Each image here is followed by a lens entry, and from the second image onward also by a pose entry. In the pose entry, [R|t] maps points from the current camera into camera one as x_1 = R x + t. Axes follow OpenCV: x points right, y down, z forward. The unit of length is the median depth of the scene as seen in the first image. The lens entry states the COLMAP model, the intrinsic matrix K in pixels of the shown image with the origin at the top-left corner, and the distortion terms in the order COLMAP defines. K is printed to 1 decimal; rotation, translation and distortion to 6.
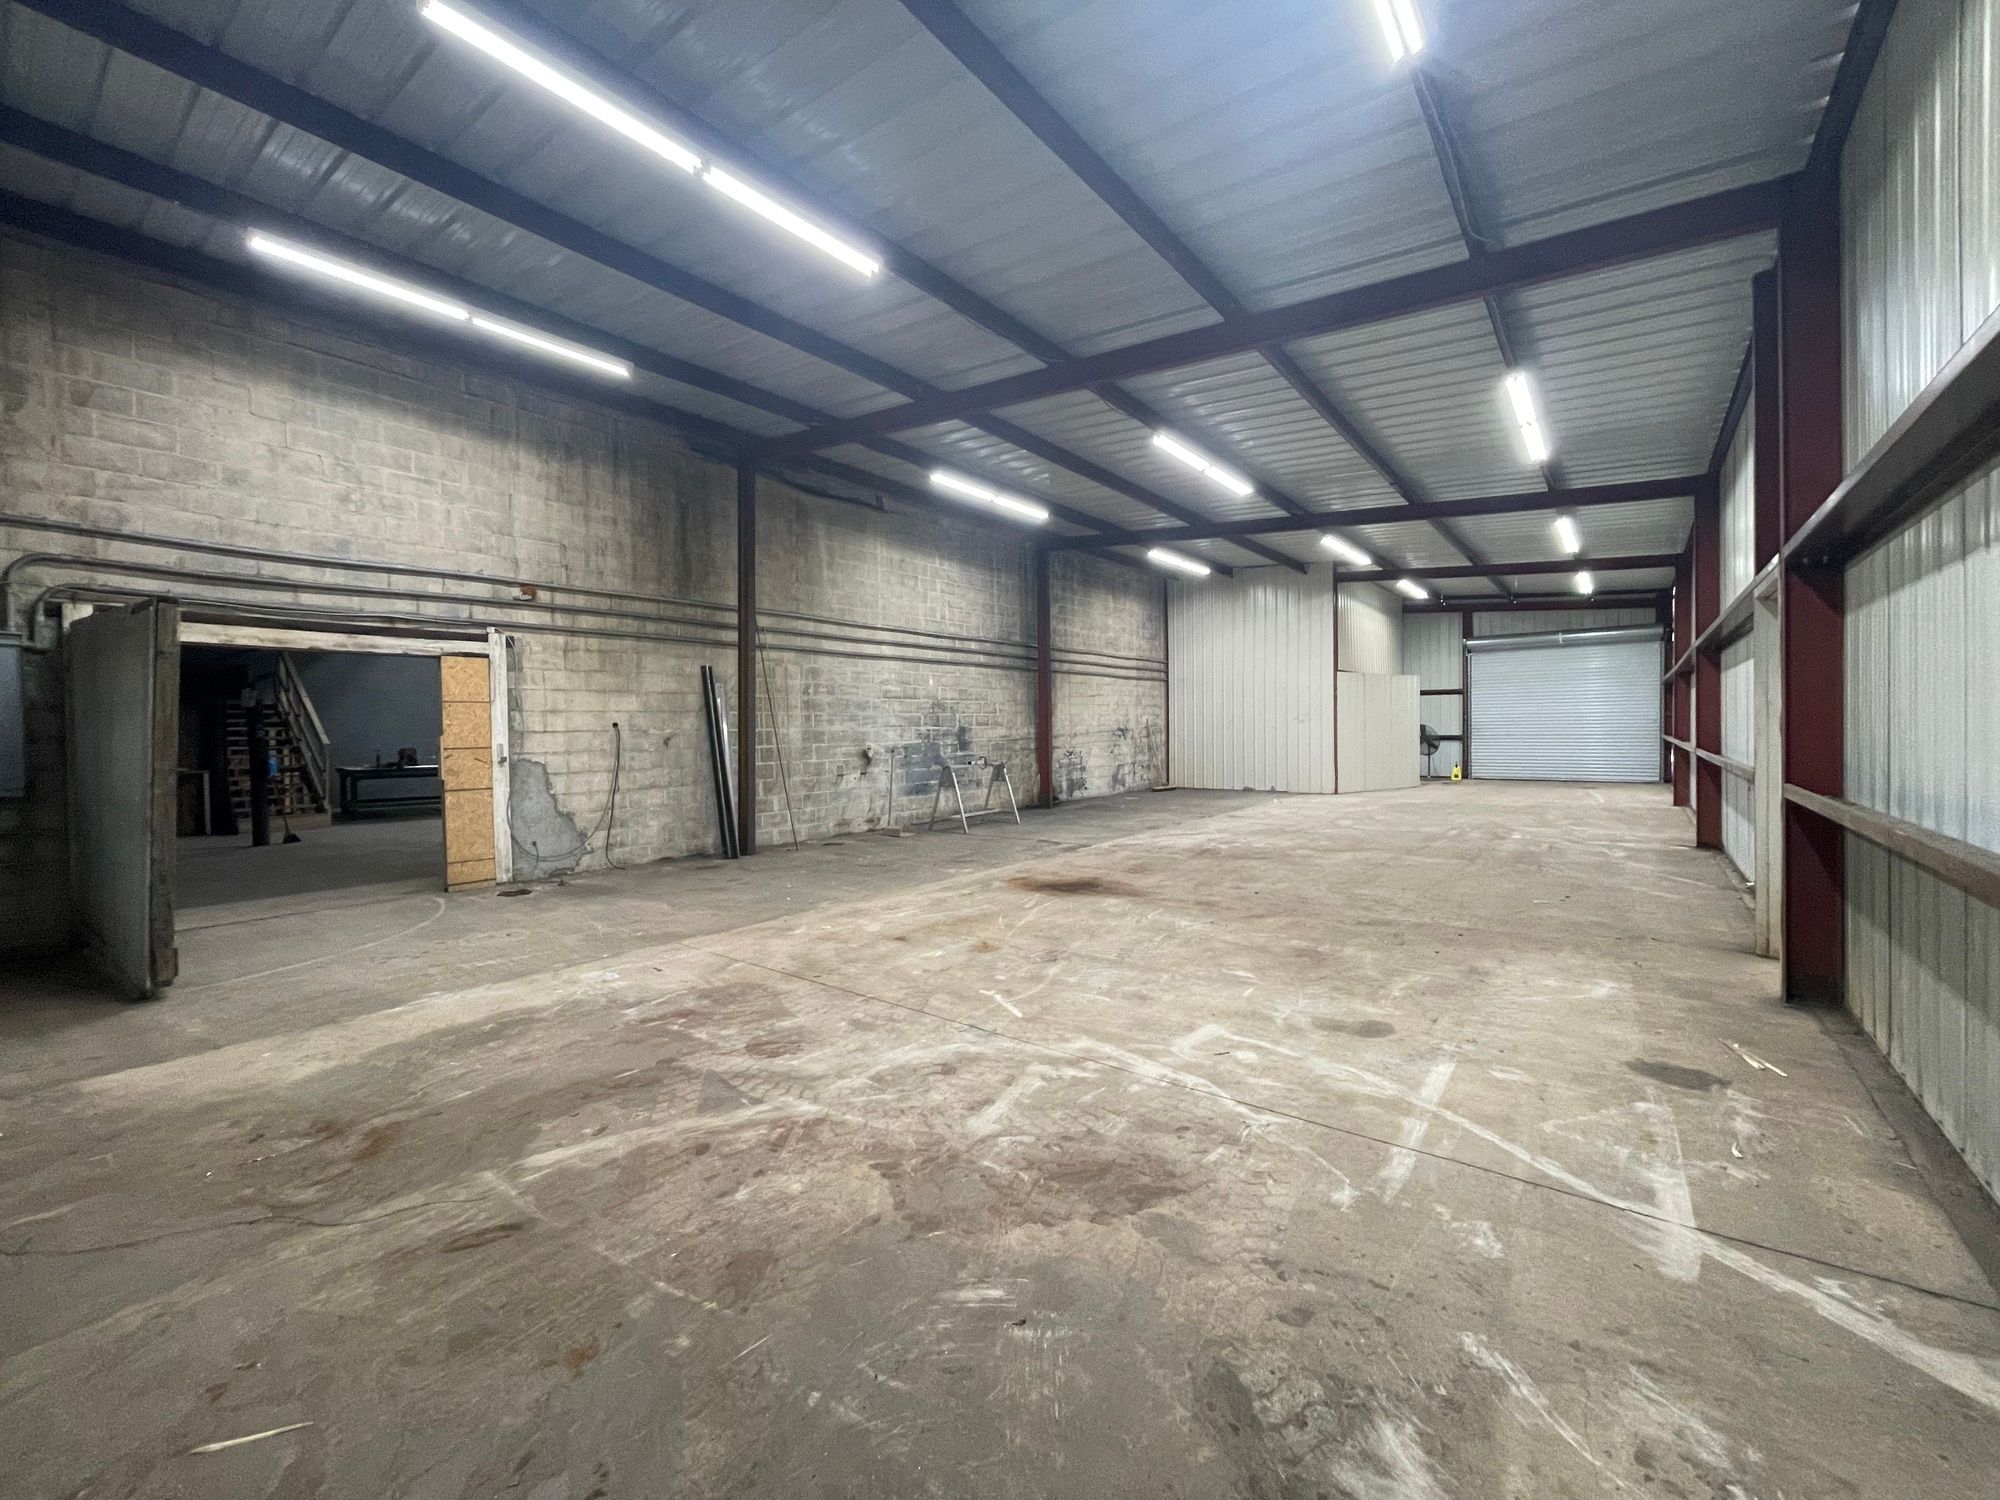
lens RADIAL K [[806.5, 0, 1007.0], [0, 806.5, 744.9], [0, 0, 1]] dist [-0.001950, -0.000248]
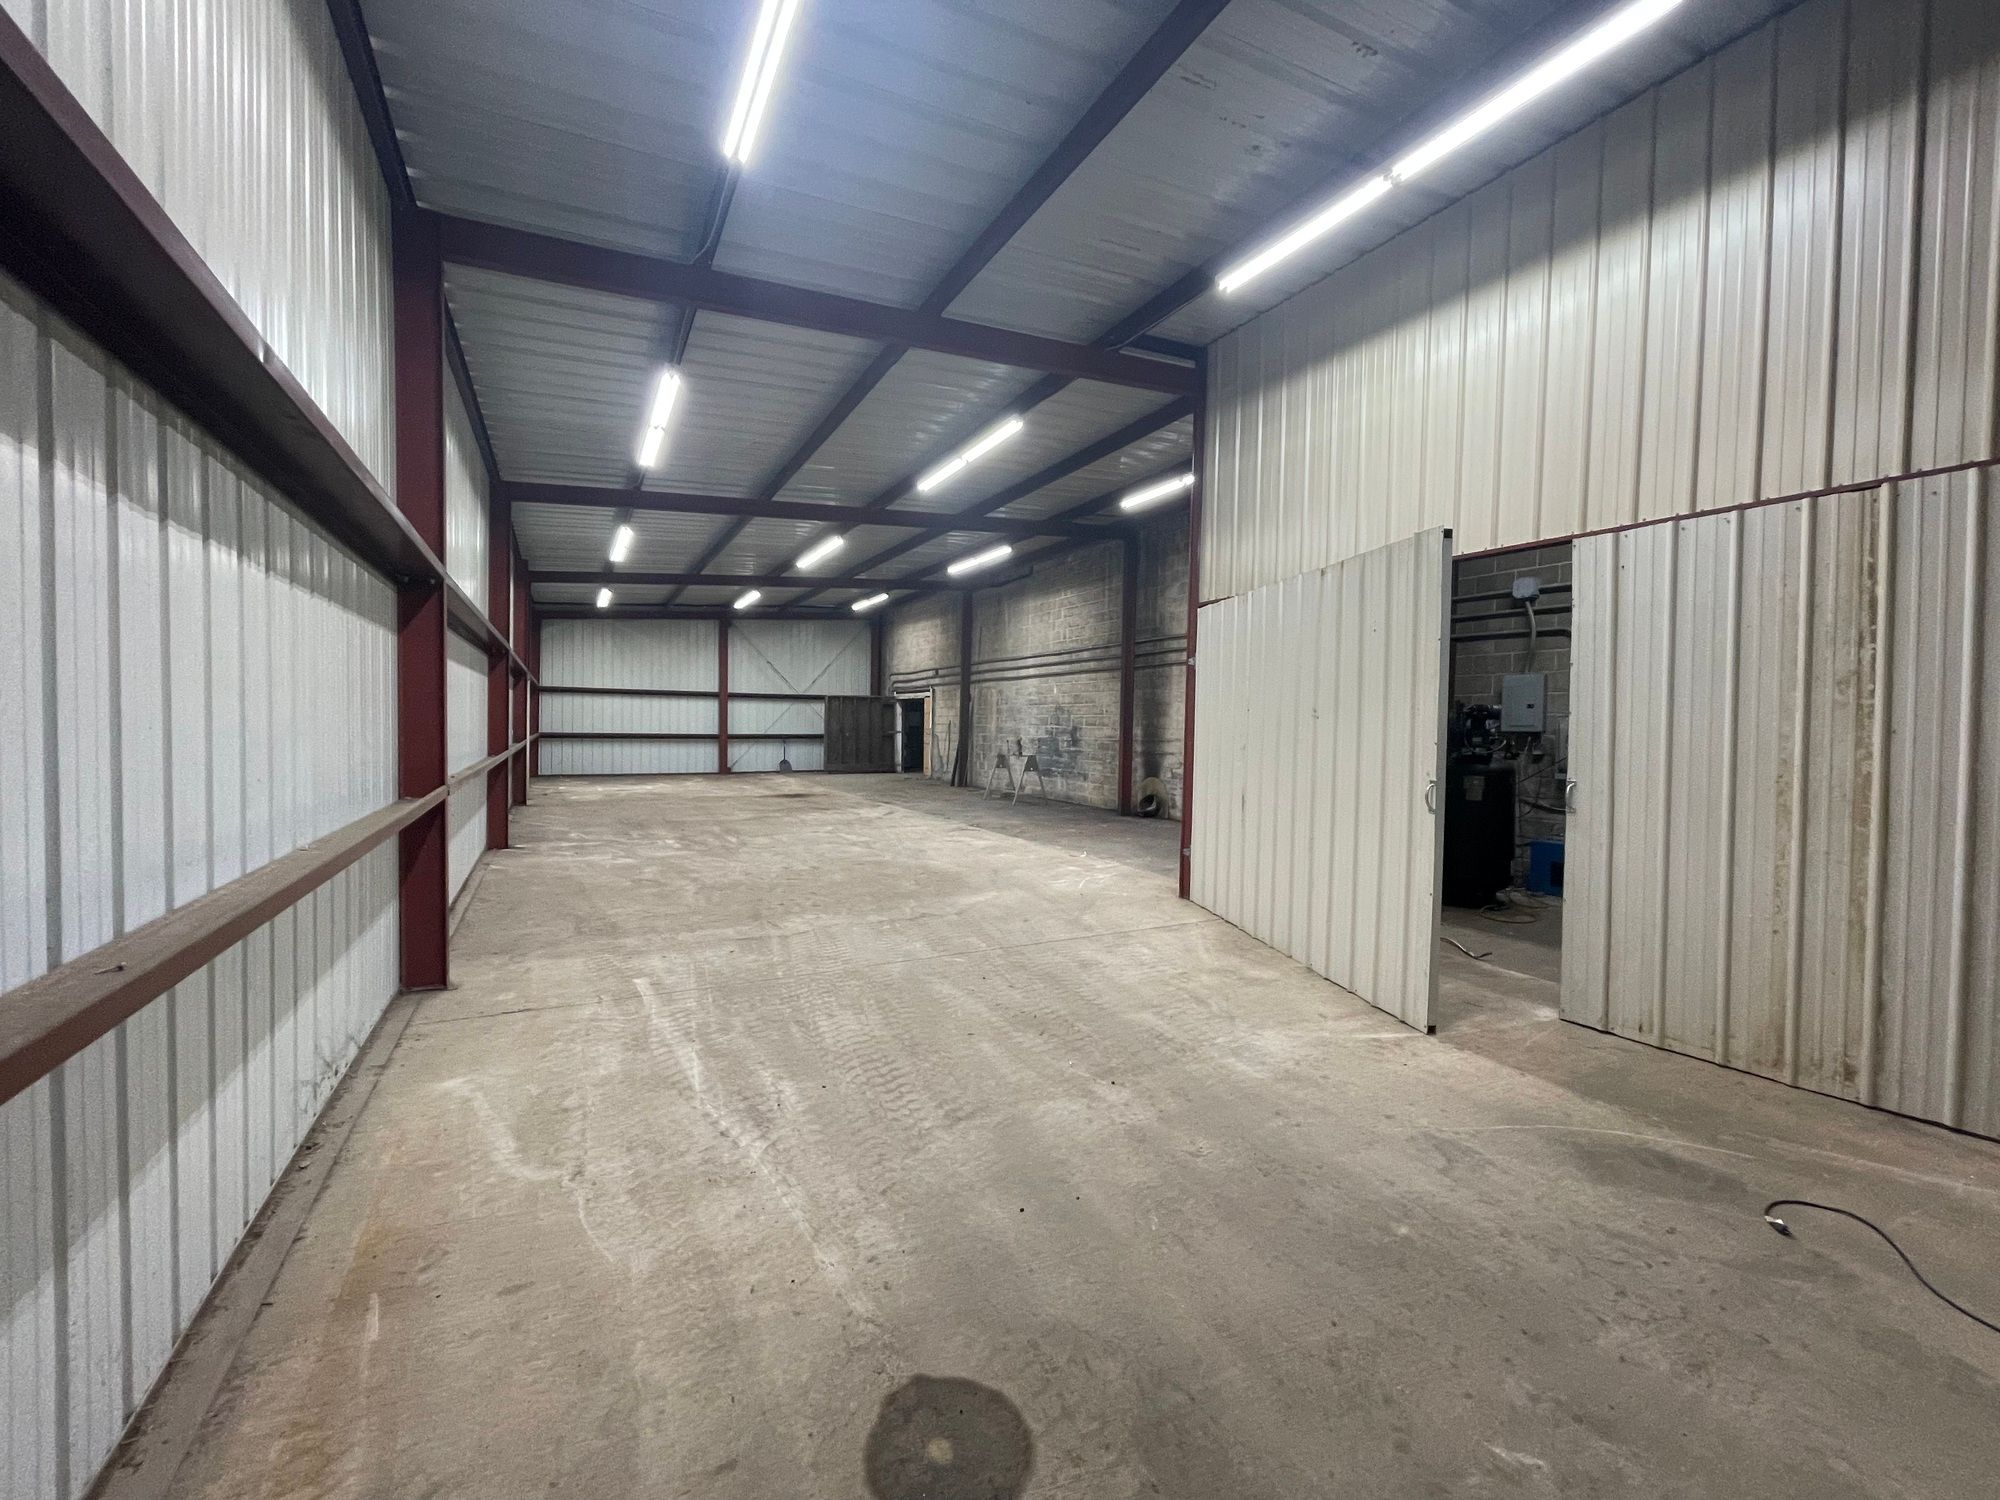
lens RADIAL K [[831.9, 0, 1001.8], [0, 831.9, 745.3], [0, 0, 1]] dist [-0.008236, 0.003029]
pose [[-0.422324, 0.025735, -0.906079, 1.144635], [-0.033765, 0.998456, 0.044097, -0.046832], [0.905816, 0.049217, -0.420804, 1.488300]]
